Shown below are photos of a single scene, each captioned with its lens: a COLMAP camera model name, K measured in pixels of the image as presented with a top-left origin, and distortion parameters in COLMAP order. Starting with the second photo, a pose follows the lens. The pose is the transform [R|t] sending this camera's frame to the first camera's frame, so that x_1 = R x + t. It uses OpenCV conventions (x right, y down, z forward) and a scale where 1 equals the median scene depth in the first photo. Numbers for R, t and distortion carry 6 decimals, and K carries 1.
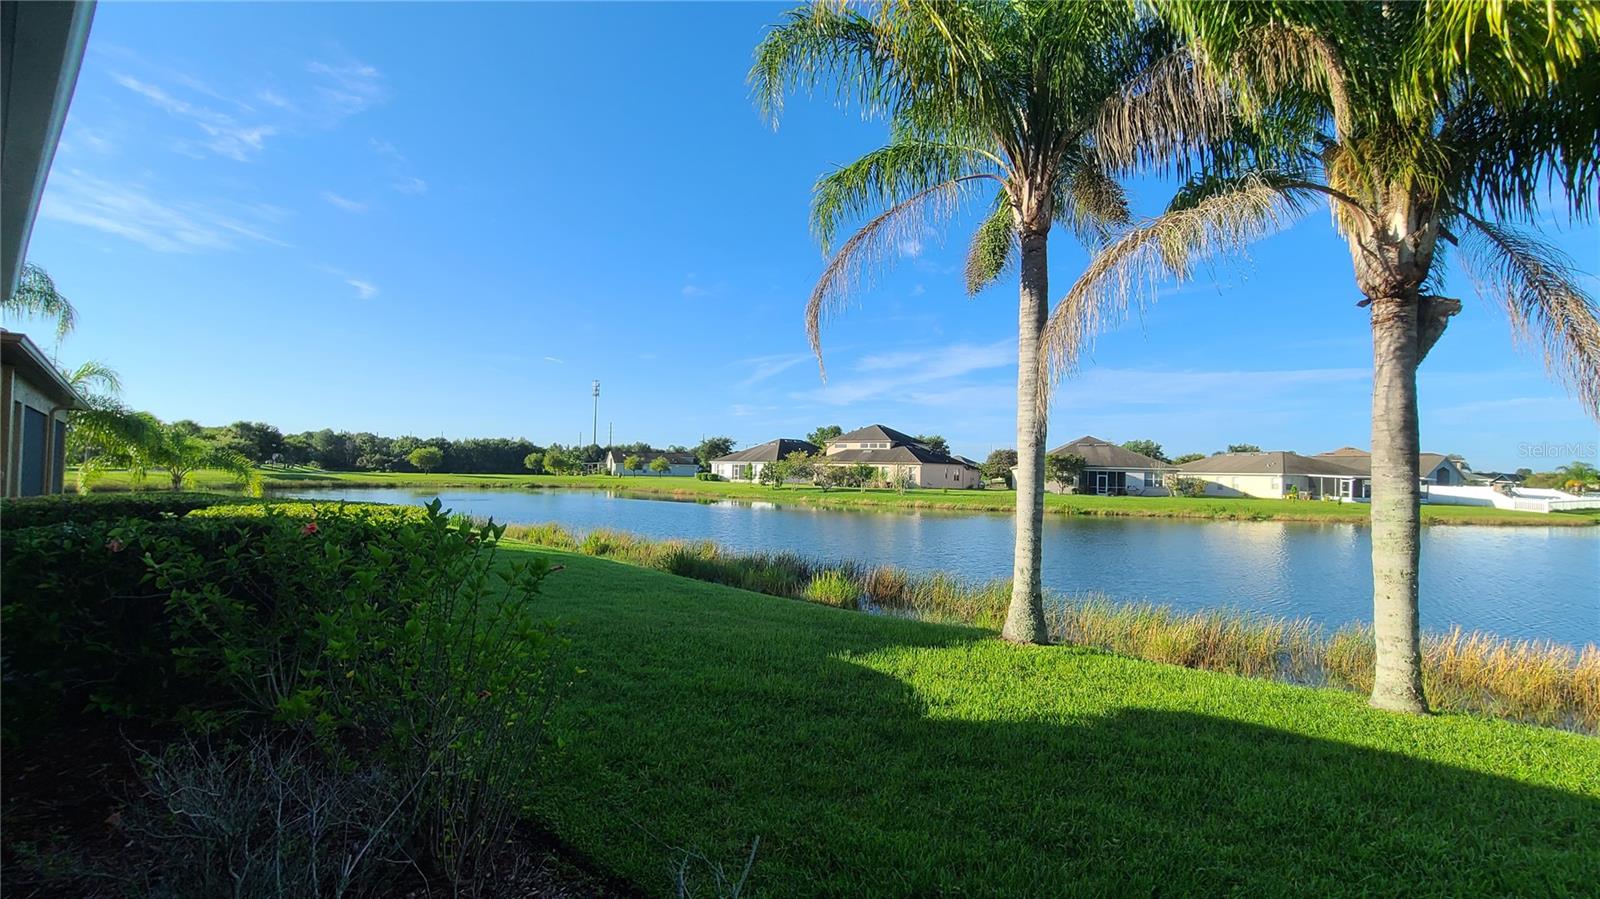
lens RADIAL K [[658.0, 0, 803.4], [0, 658.0, 458.6], [0, 0, 1]] dist [-0.006343, 0.001174]
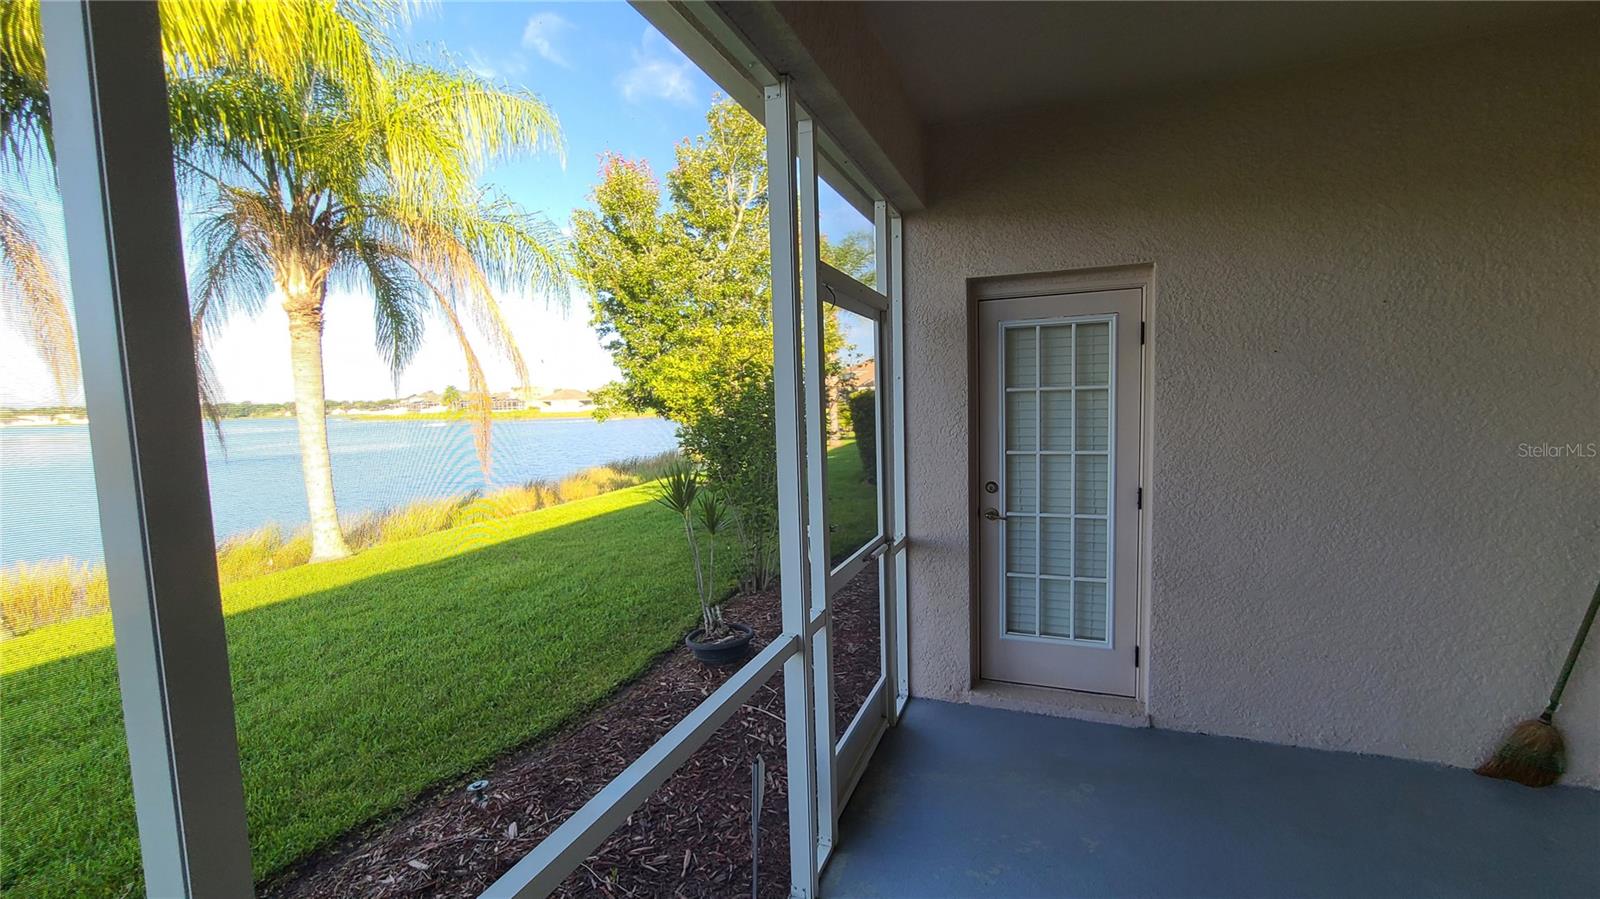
lens RADIAL K [[658.0, 0, 807.0], [0, 658.0, 455.8], [0, 0, 1]] dist [-0.006343, 0.001174]
pose [[-0.296622, -0.095212, 0.950237, -0.287830], [0.004367, 0.994872, 0.101047, -0.003469], [-0.954985, 0.034122, -0.294685, 0.053004]]
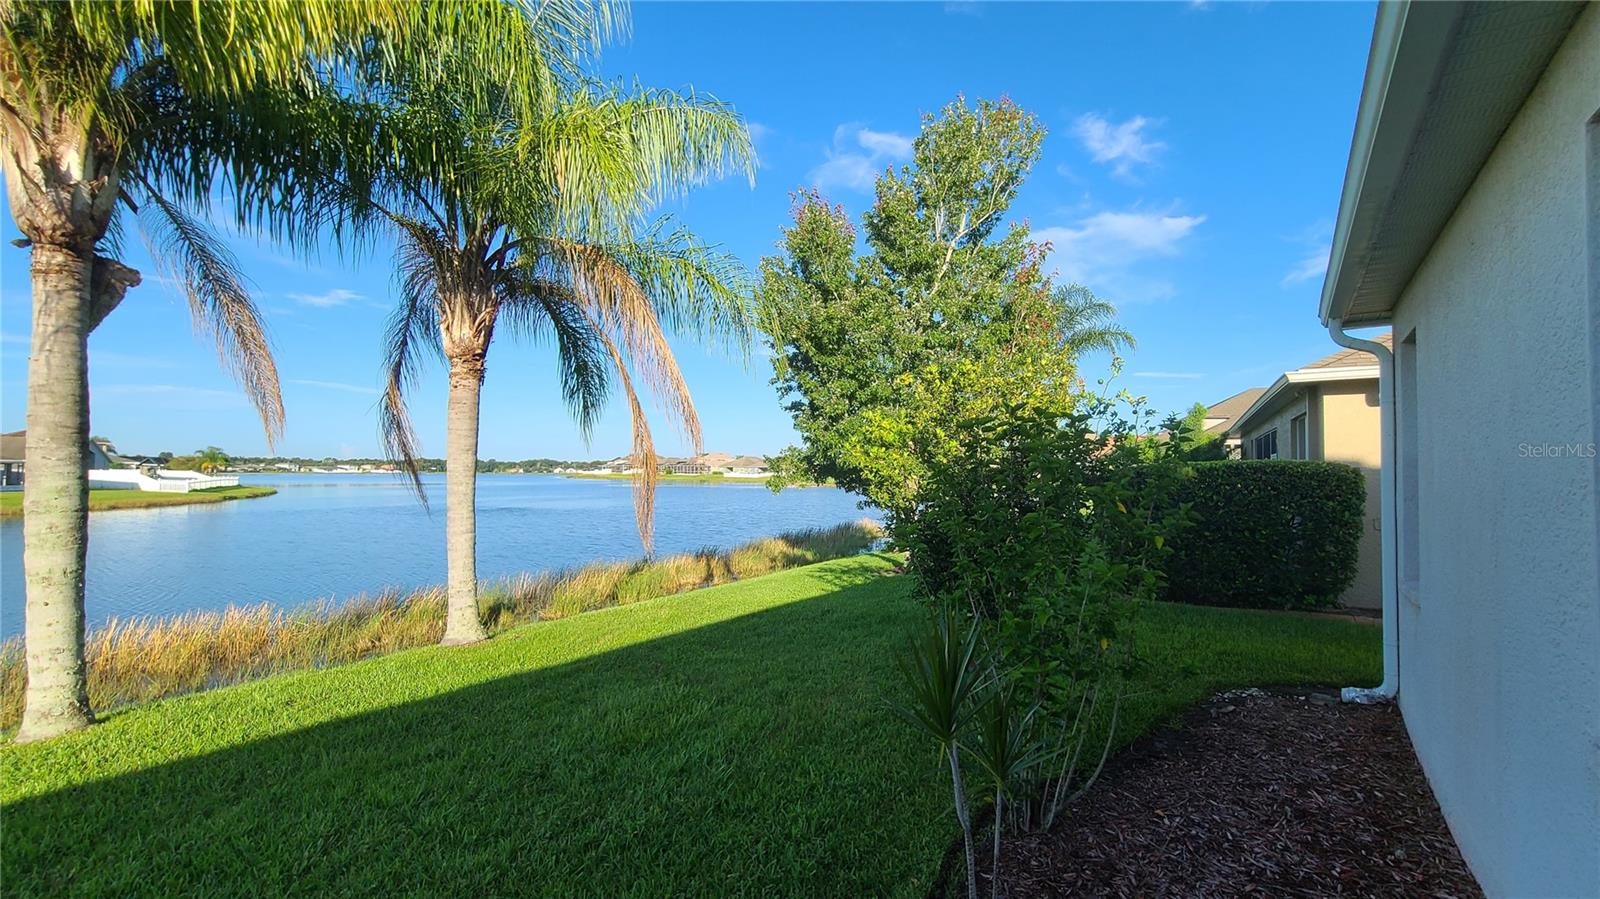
lens RADIAL K [[658.0, 0, 803.9], [0, 658.0, 457.0], [0, 0, 1]] dist [-0.006343, 0.001174]
pose [[-0.035843, 0.001609, 0.999356, 0.018539], [-0.024728, 0.999691, -0.002496, 0.002185], [-0.999051, -0.024801, -0.035792, 0.050704]]
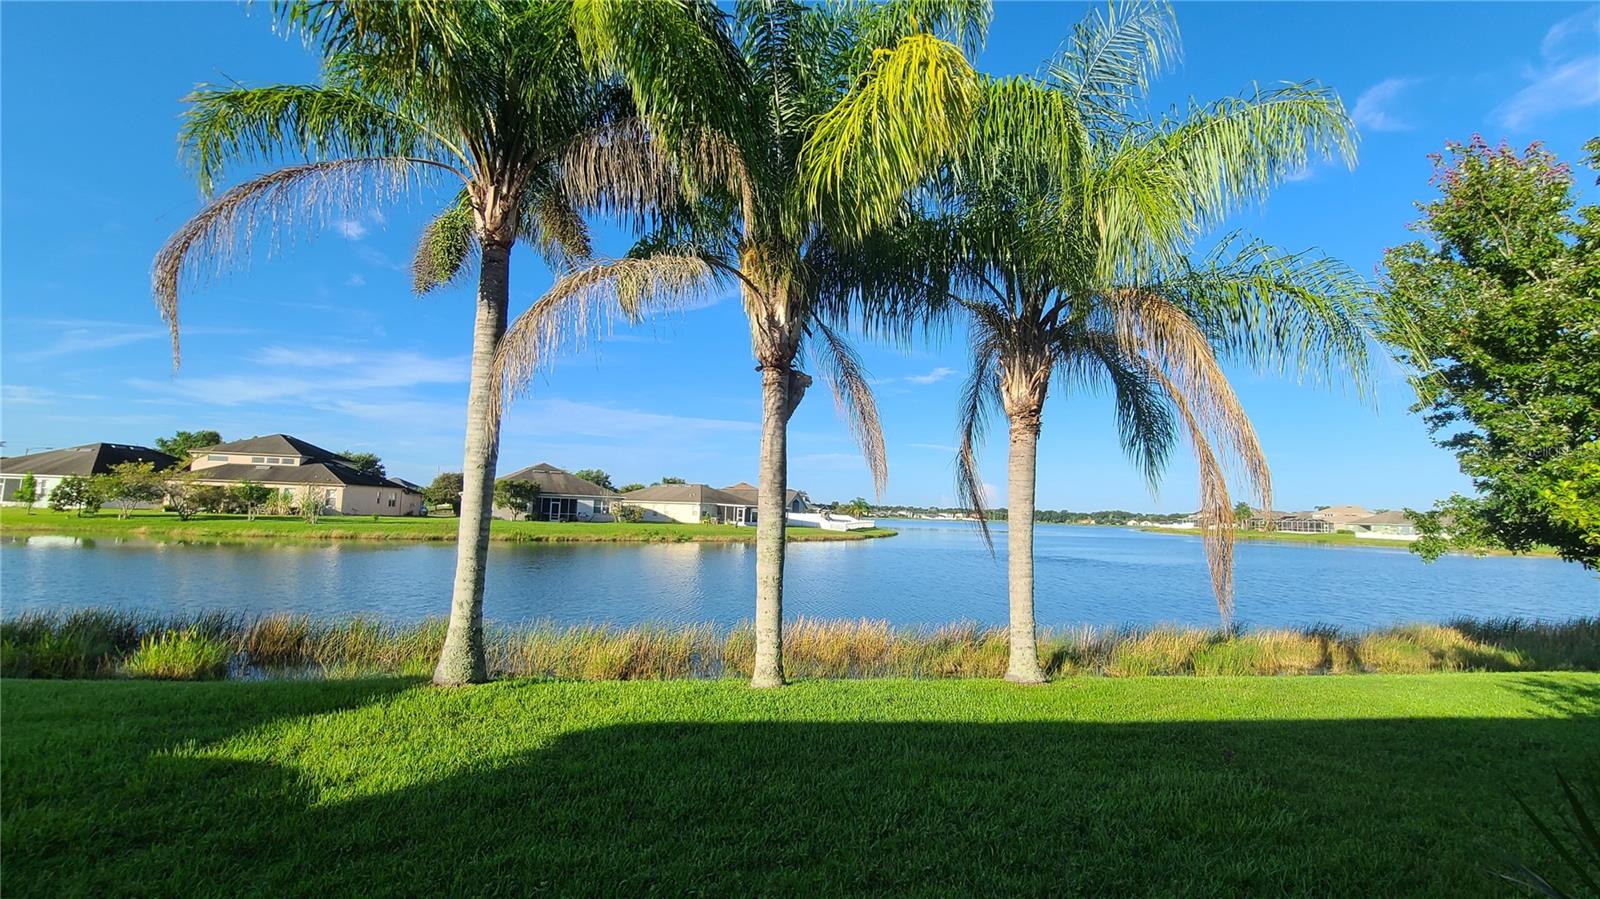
lens RADIAL K [[658.0, 0, 804.0], [0, 658.0, 457.1], [0, 0, 1]] dist [-0.006343, 0.001174]
pose [[0.706017, 0.061529, 0.705517, 0.014572], [-0.031091, 0.997951, -0.055919, 0.003912], [-0.707512, 0.017545, 0.706483, 0.022071]]
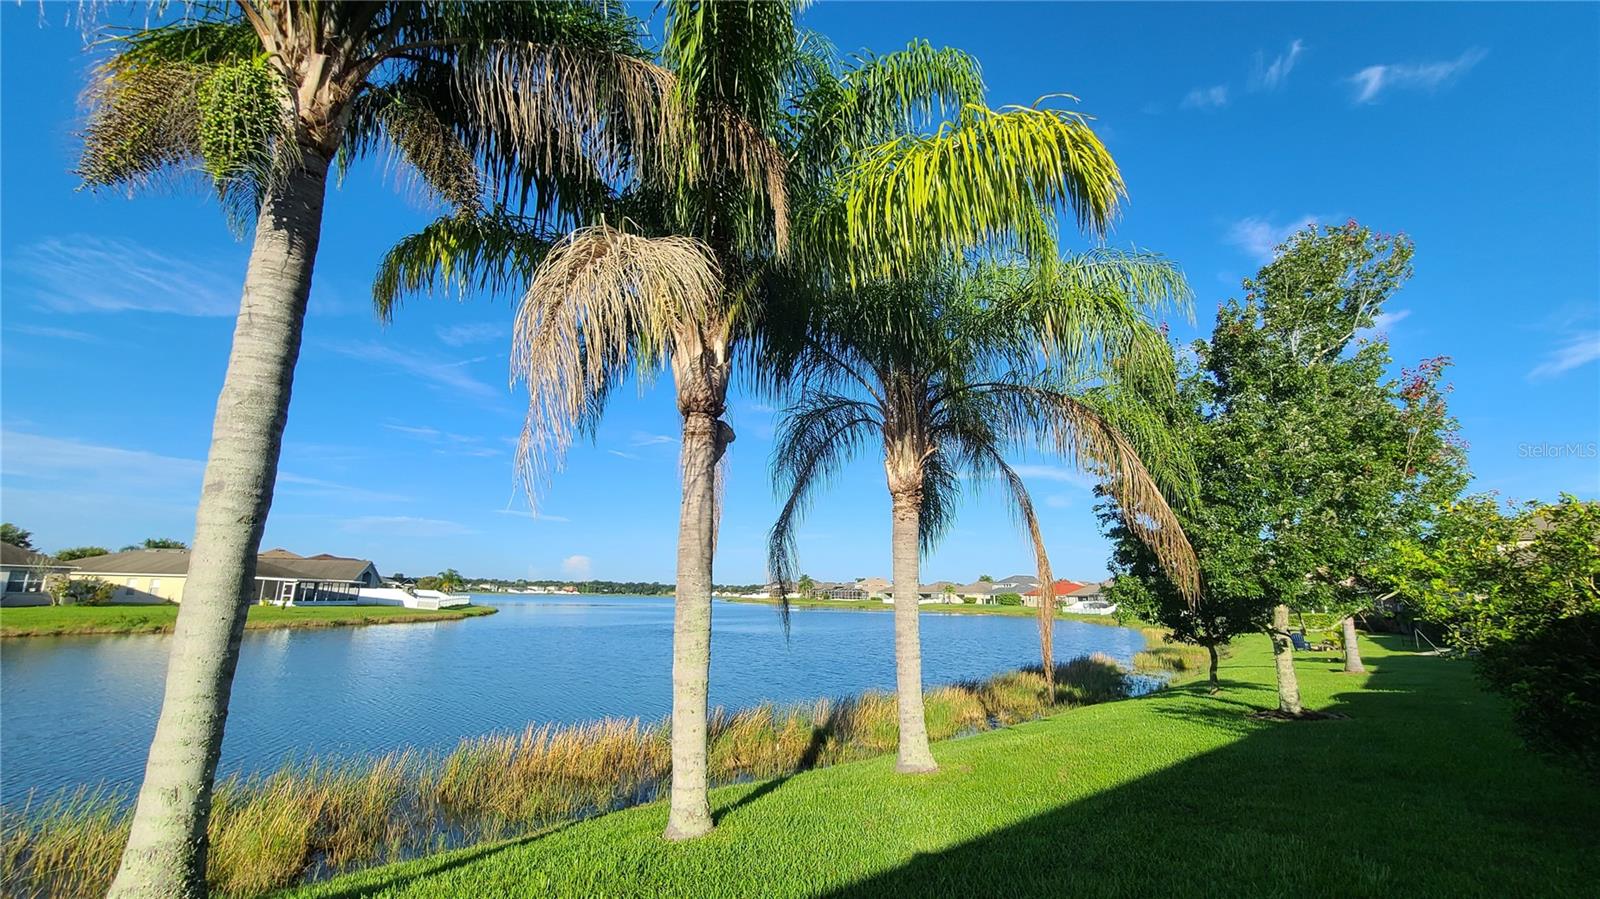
lens RADIAL K [[658.0, 0, 794.6], [0, 658.0, 461.3], [0, 0, 1]] dist [-0.006343, 0.001174]
pose [[0.191202, 0.179396, 0.965017, -0.064069], [-0.033252, 0.983776, -0.176295, 0.009082], [-0.980987, 0.001620, 0.194065, 0.481754]]
